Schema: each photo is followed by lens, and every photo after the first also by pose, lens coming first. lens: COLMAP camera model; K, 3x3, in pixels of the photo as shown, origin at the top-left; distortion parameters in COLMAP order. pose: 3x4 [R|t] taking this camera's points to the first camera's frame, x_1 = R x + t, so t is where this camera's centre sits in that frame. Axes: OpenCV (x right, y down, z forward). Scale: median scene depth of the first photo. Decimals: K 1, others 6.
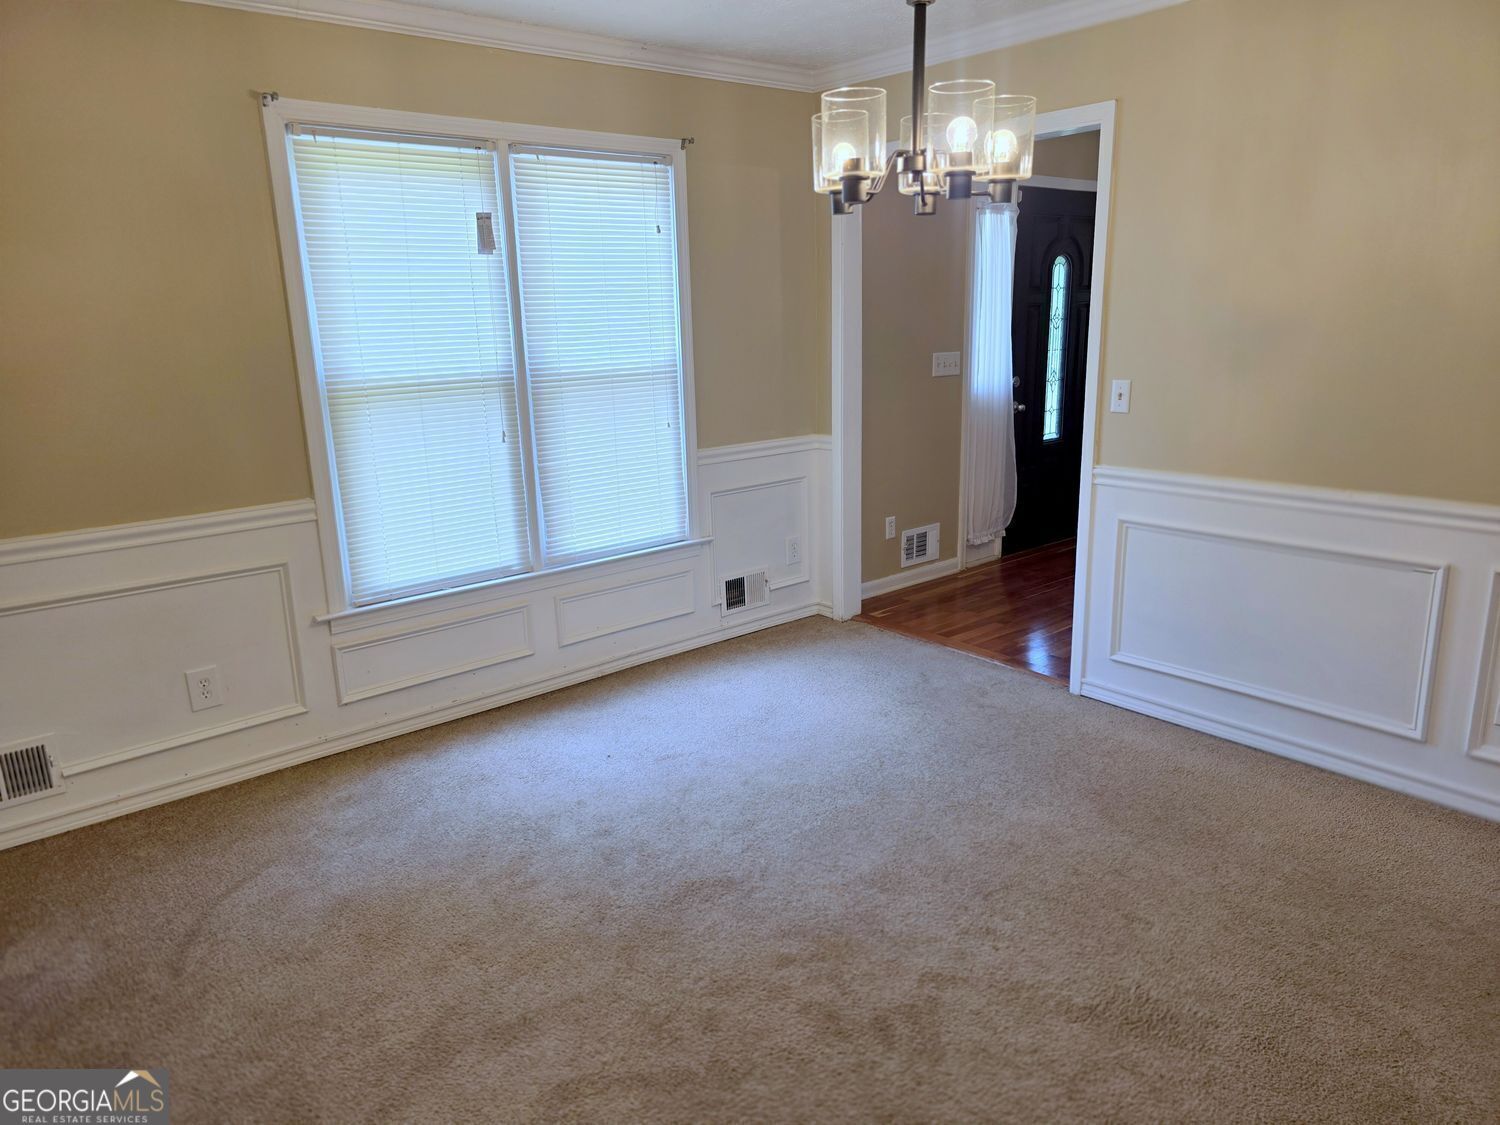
lens RADIAL K [[1000.7, 0, 751.7], [0, 1000.7, 559.3], [0, 0, 1]] dist [0.051095, -0.014161]
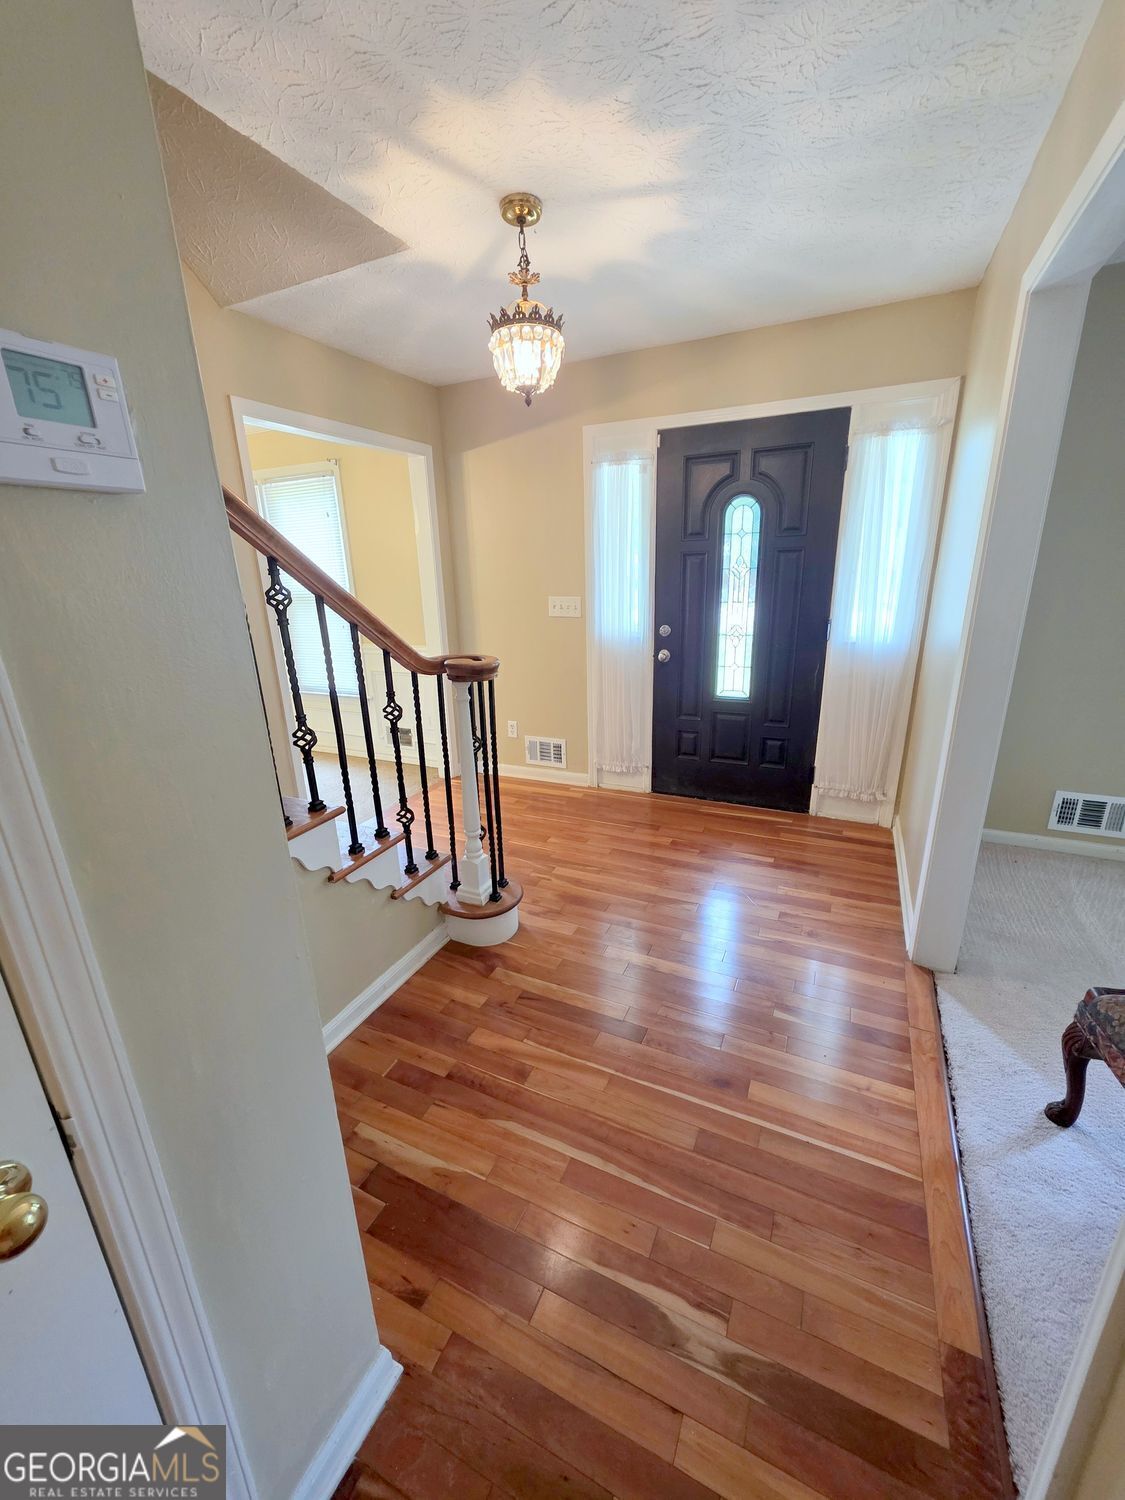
lens RADIAL K [[601.4, 0, 560.2], [0, 601.4, 751.1], [0, 0, 1]] dist [0.002834, 0.001486]
pose [[0.427172, 0.282518, -0.858899, 0.829832], [-0.198114, 0.956093, 0.215957, -0.182320], [0.882199, 0.077909, 0.464386, 0.679717]]
